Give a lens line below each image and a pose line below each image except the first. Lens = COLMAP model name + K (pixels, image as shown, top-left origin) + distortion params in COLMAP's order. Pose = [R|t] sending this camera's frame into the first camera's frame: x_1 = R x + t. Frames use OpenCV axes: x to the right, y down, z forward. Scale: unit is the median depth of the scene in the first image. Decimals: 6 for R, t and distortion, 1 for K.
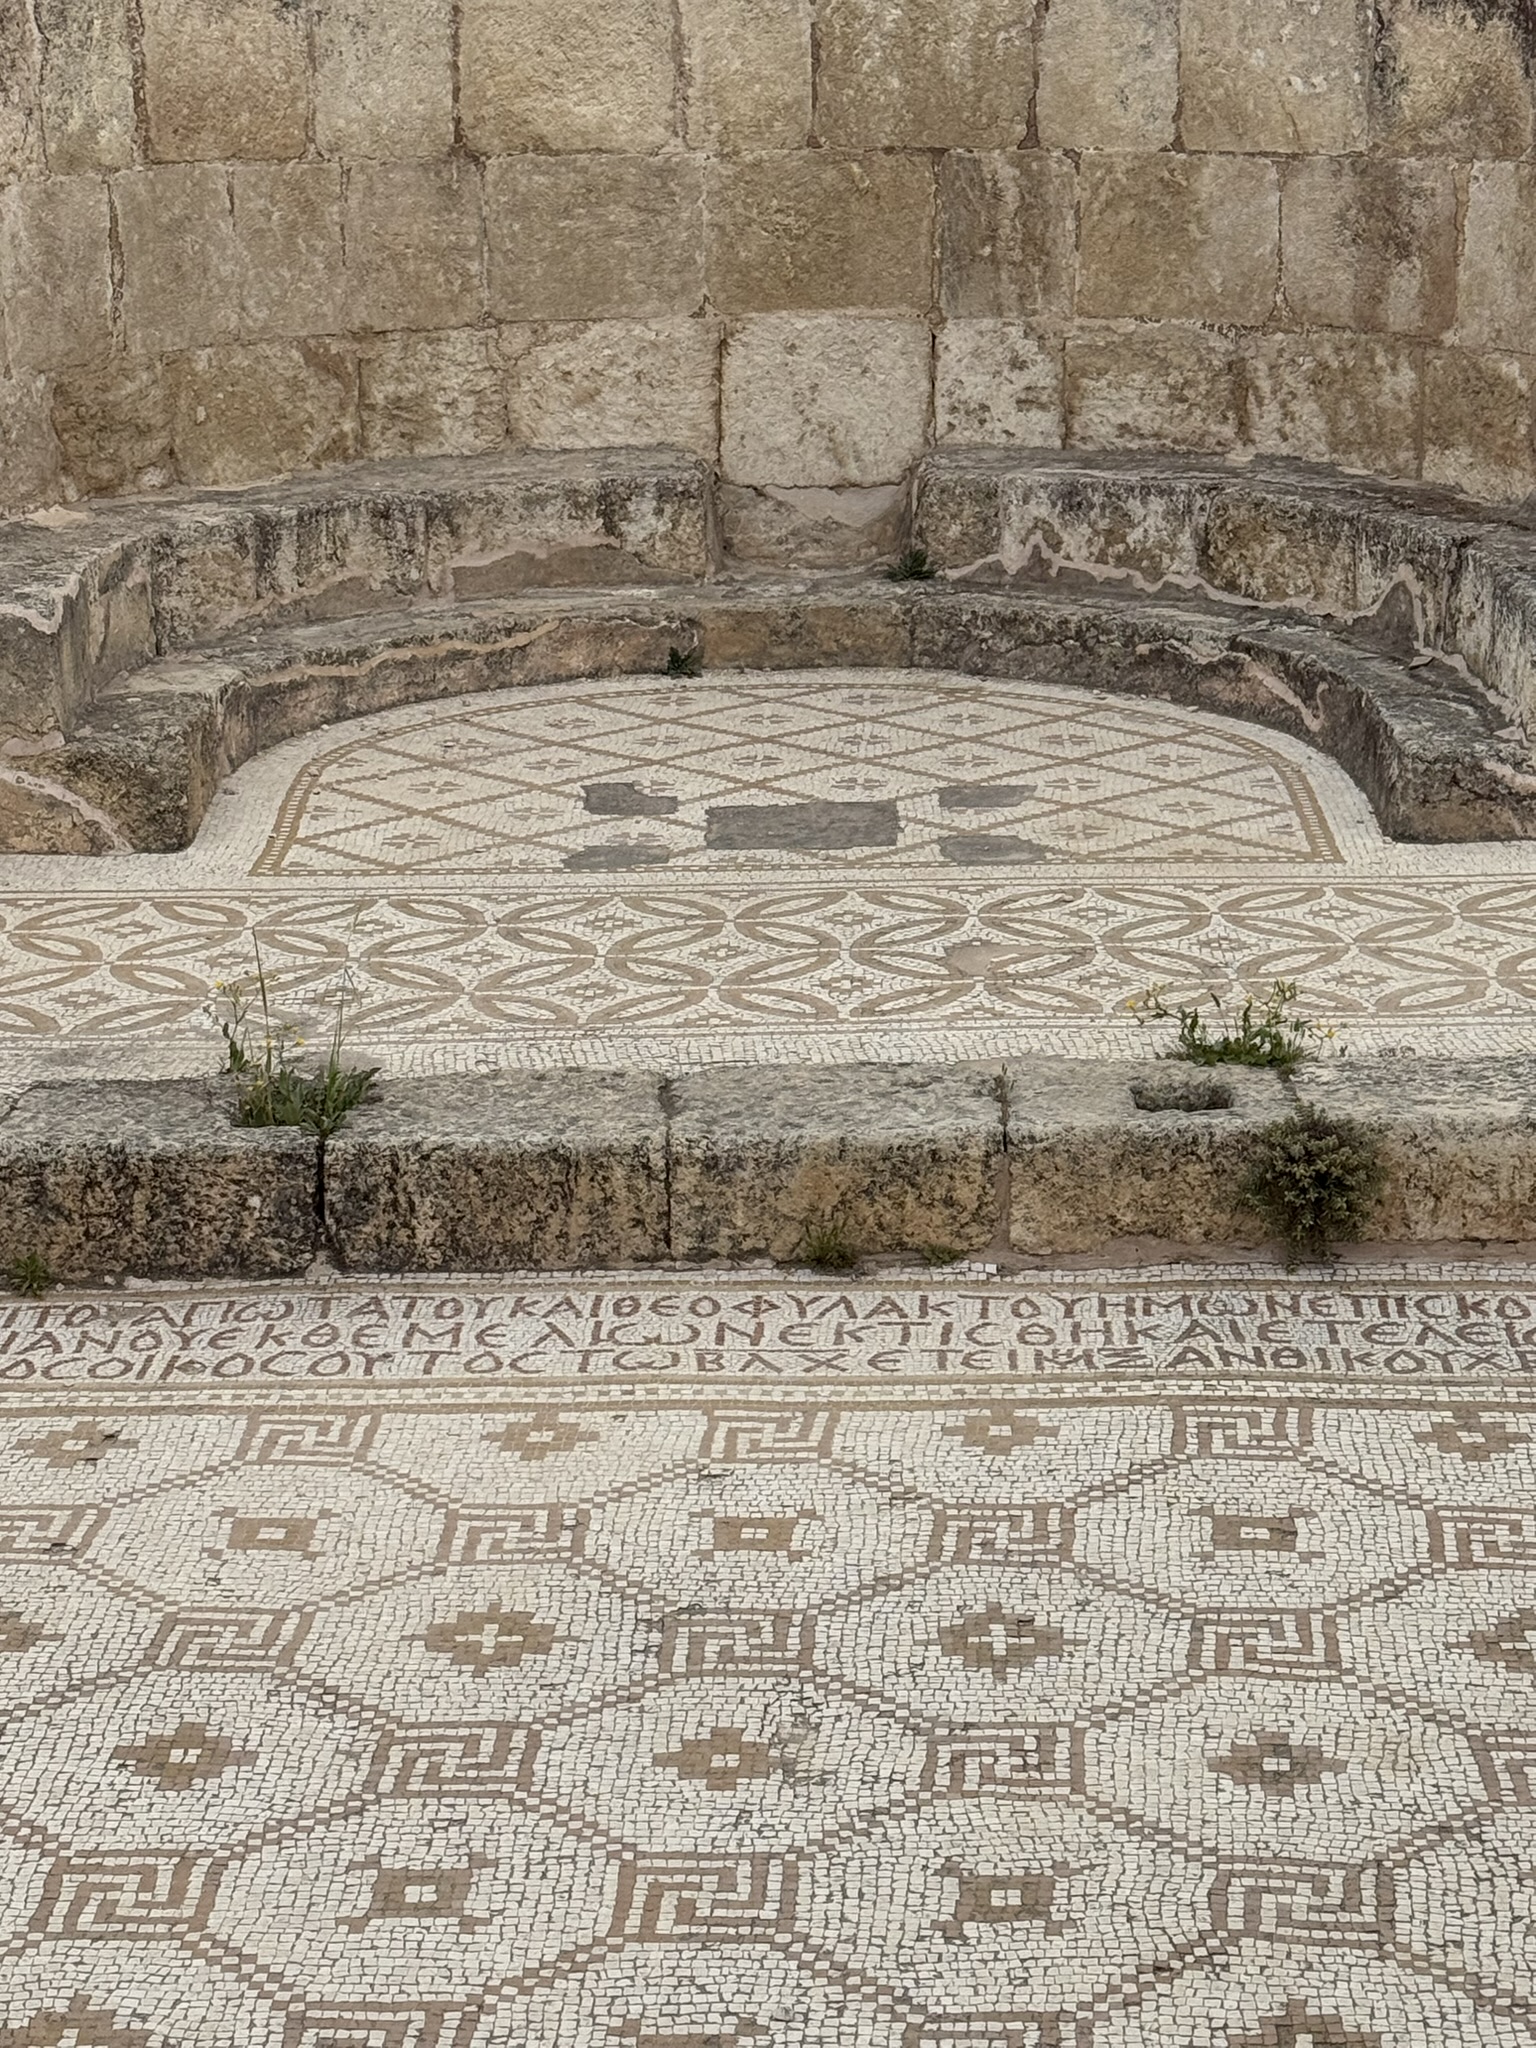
lens RADIAL K [[4292.9, 0, 767.7], [0, 4292.9, 1024.2], [0, 0, 1]] dist [0.021710, 0.000000]
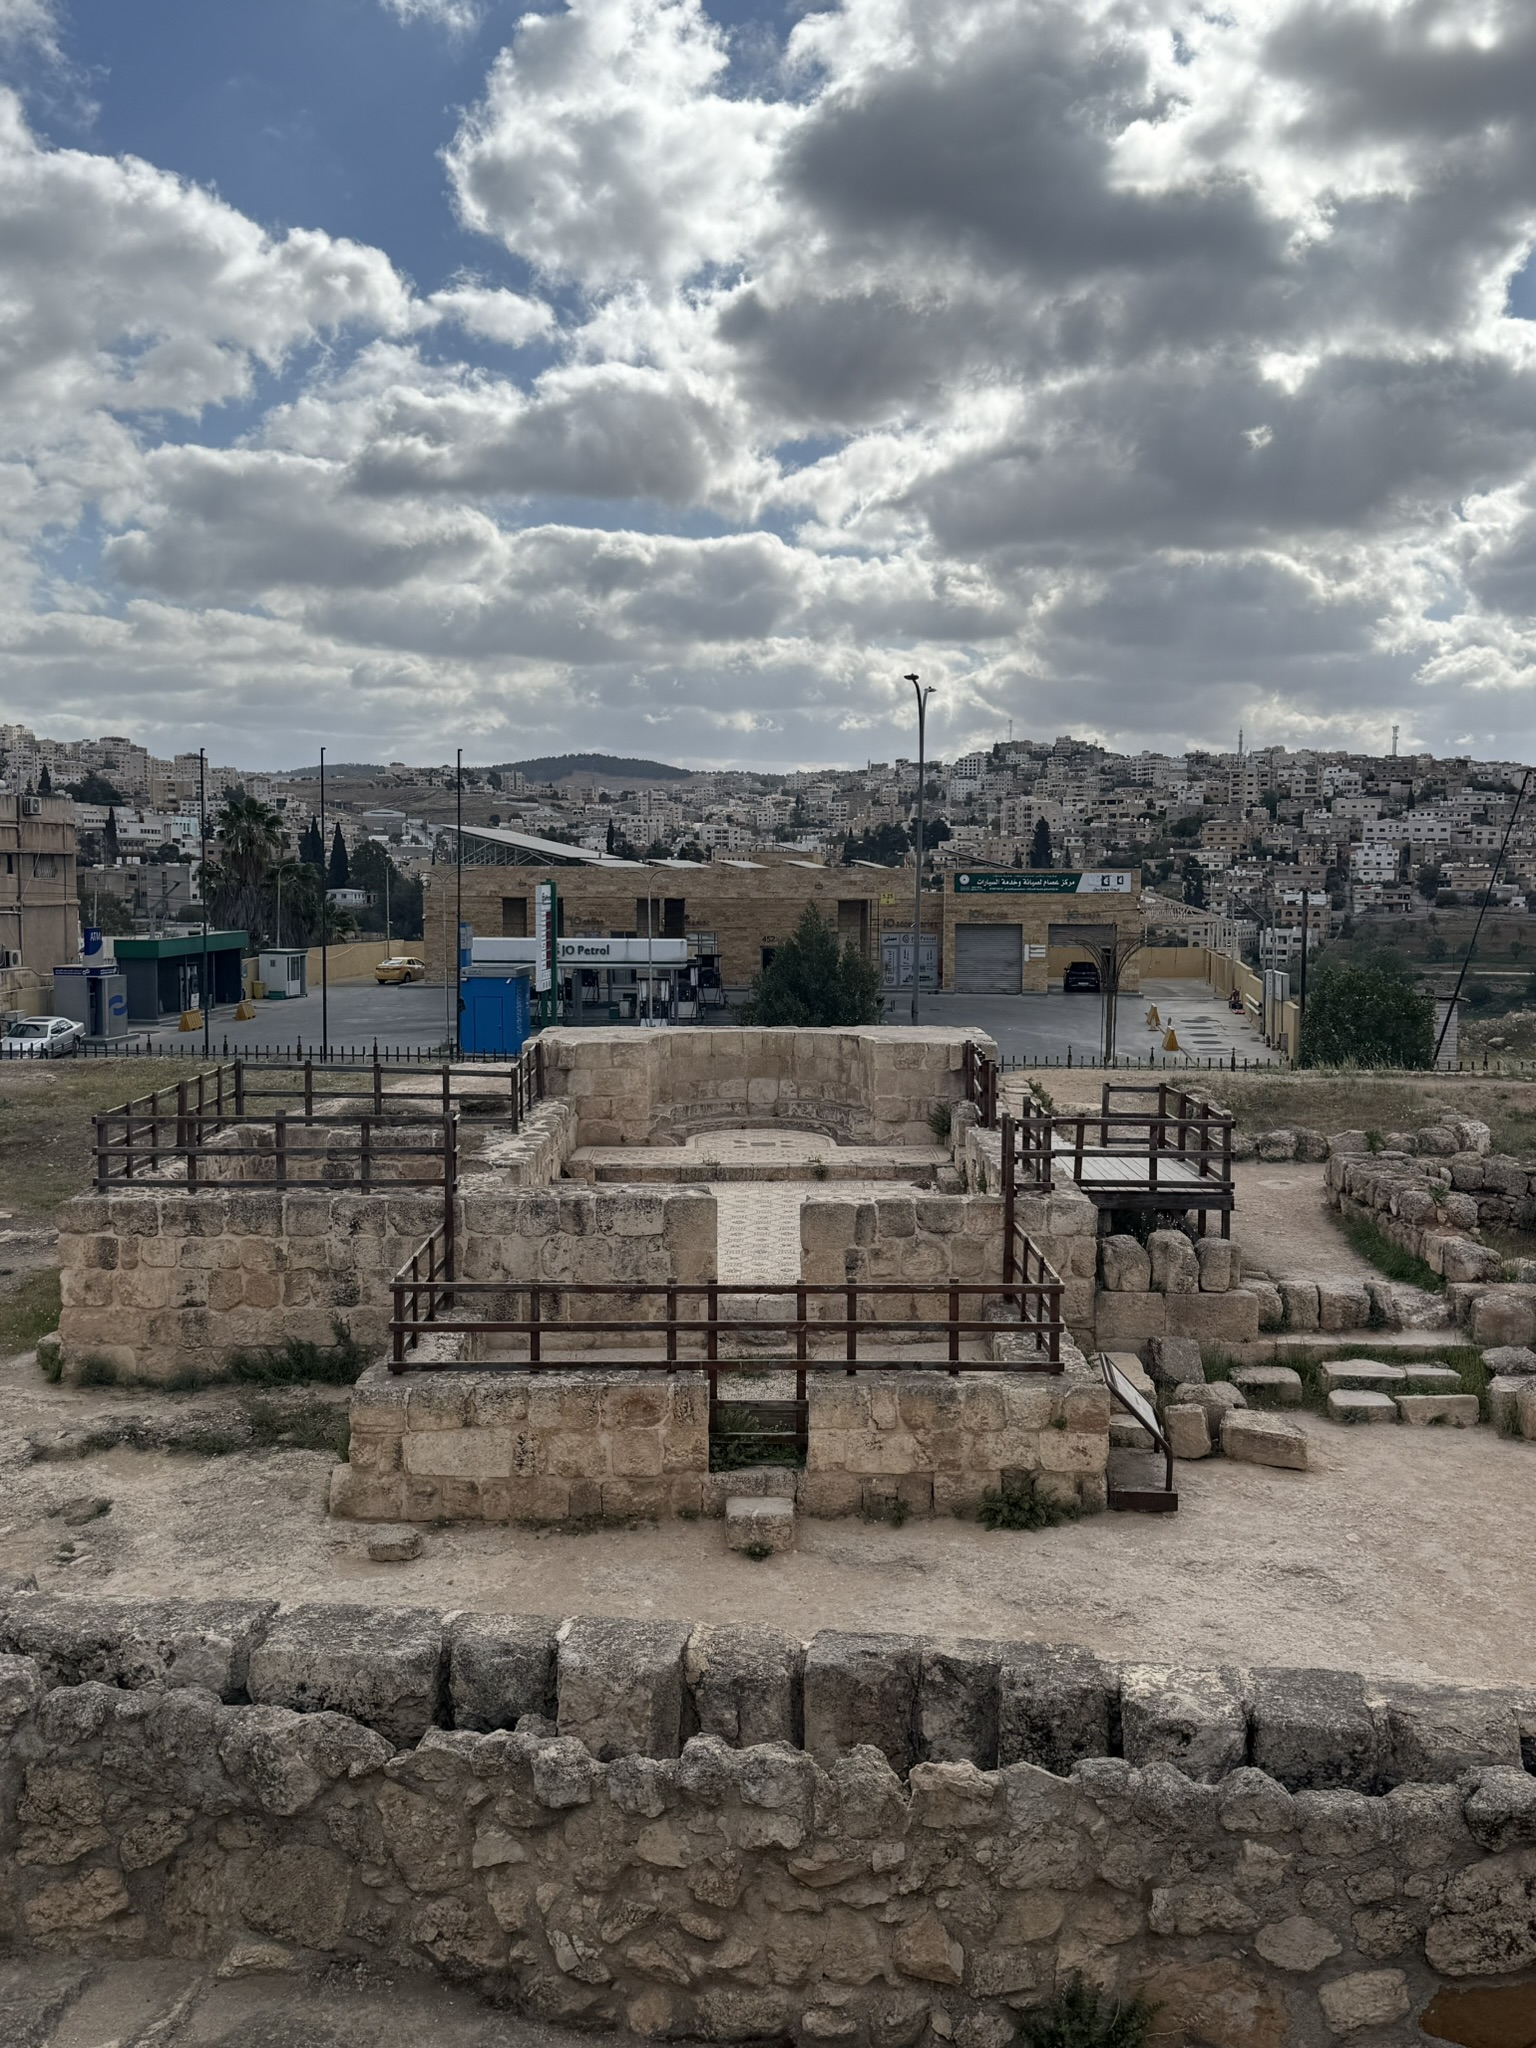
lens RADIAL K [[1912.3, 0, 768.8], [0, 1912.3, 1026.3], [0, 0, 1]] dist [0.000414, 0.000000]
pose [[0.999001, 0.011741, 0.043108, -0.119834], [-0.003793, 0.983658, -0.180005, 0.328784], [-0.044517, 0.179661, 0.982721, -2.193489]]
